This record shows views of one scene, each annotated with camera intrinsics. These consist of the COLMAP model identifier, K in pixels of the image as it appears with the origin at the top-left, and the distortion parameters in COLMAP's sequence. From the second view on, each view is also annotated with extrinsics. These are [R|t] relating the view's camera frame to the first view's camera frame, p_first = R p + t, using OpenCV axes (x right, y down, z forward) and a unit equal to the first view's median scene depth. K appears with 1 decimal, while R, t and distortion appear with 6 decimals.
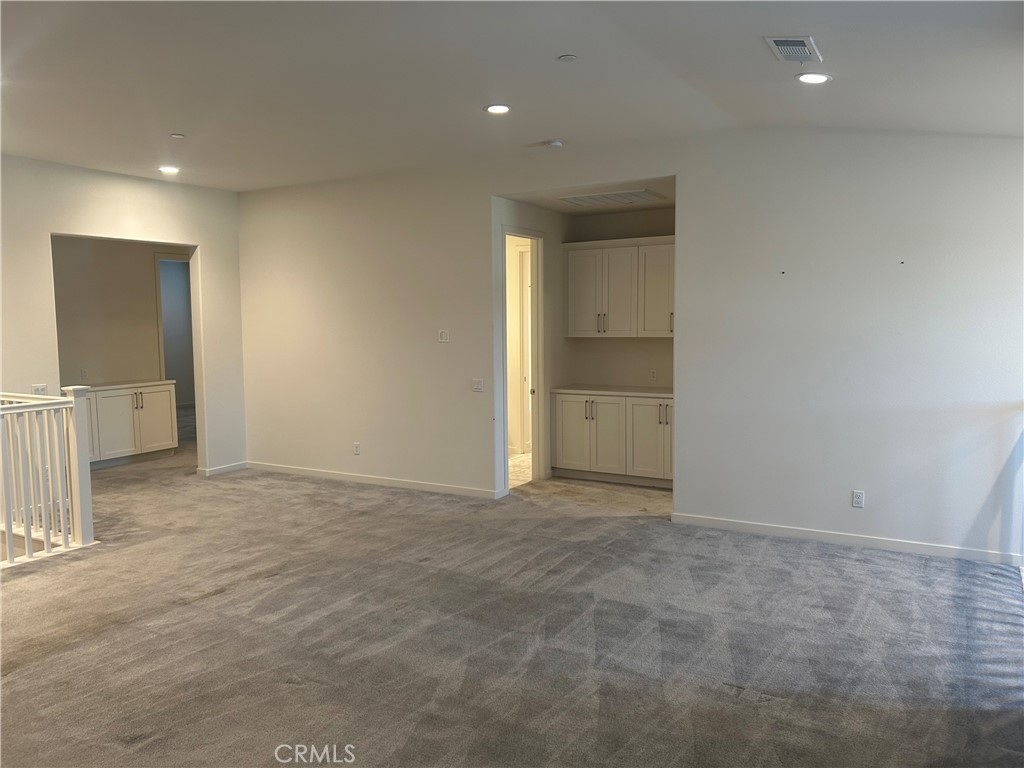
lens RADIAL K [[768.5, 0, 508.2], [0, 768.5, 388.8], [0, 0, 1]] dist [0.034024, -0.039674]
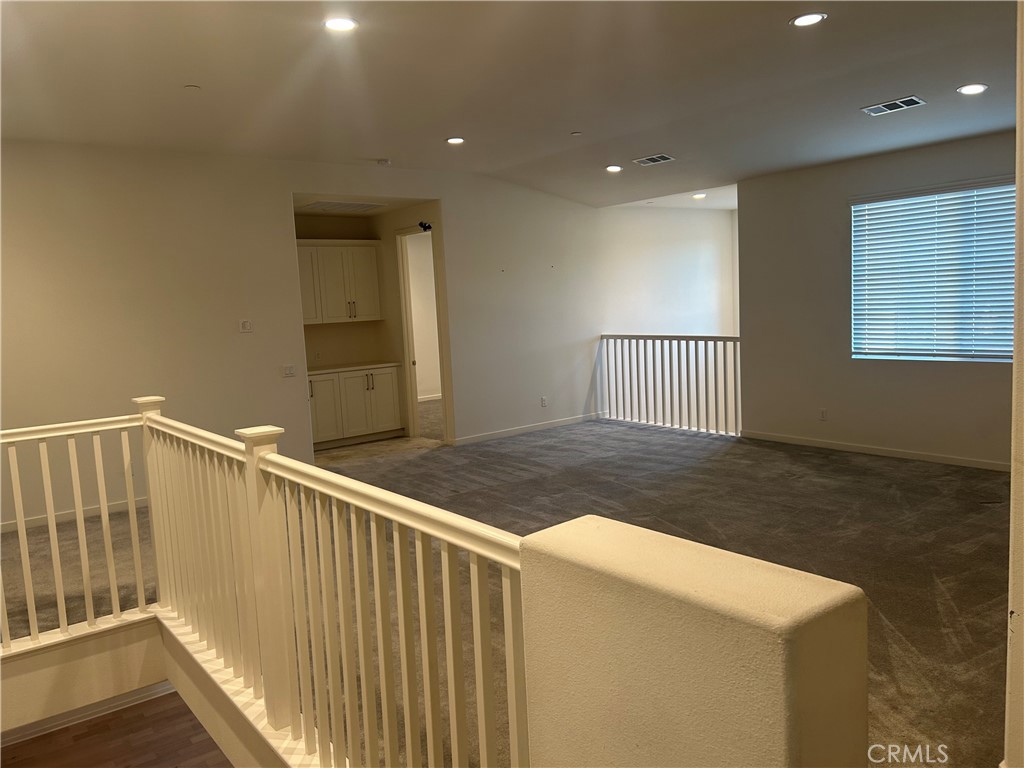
lens RADIAL K [[768.5, 0, 504.4], [0, 768.5, 381.3], [0, 0, 1]] dist [0.034024, -0.039674]
pose [[0.391850, -0.110550, 0.913363, -1.223996], [0.138660, 0.988511, 0.060158, -0.019039], [-0.909520, 0.103074, 0.402677, 0.418453]]
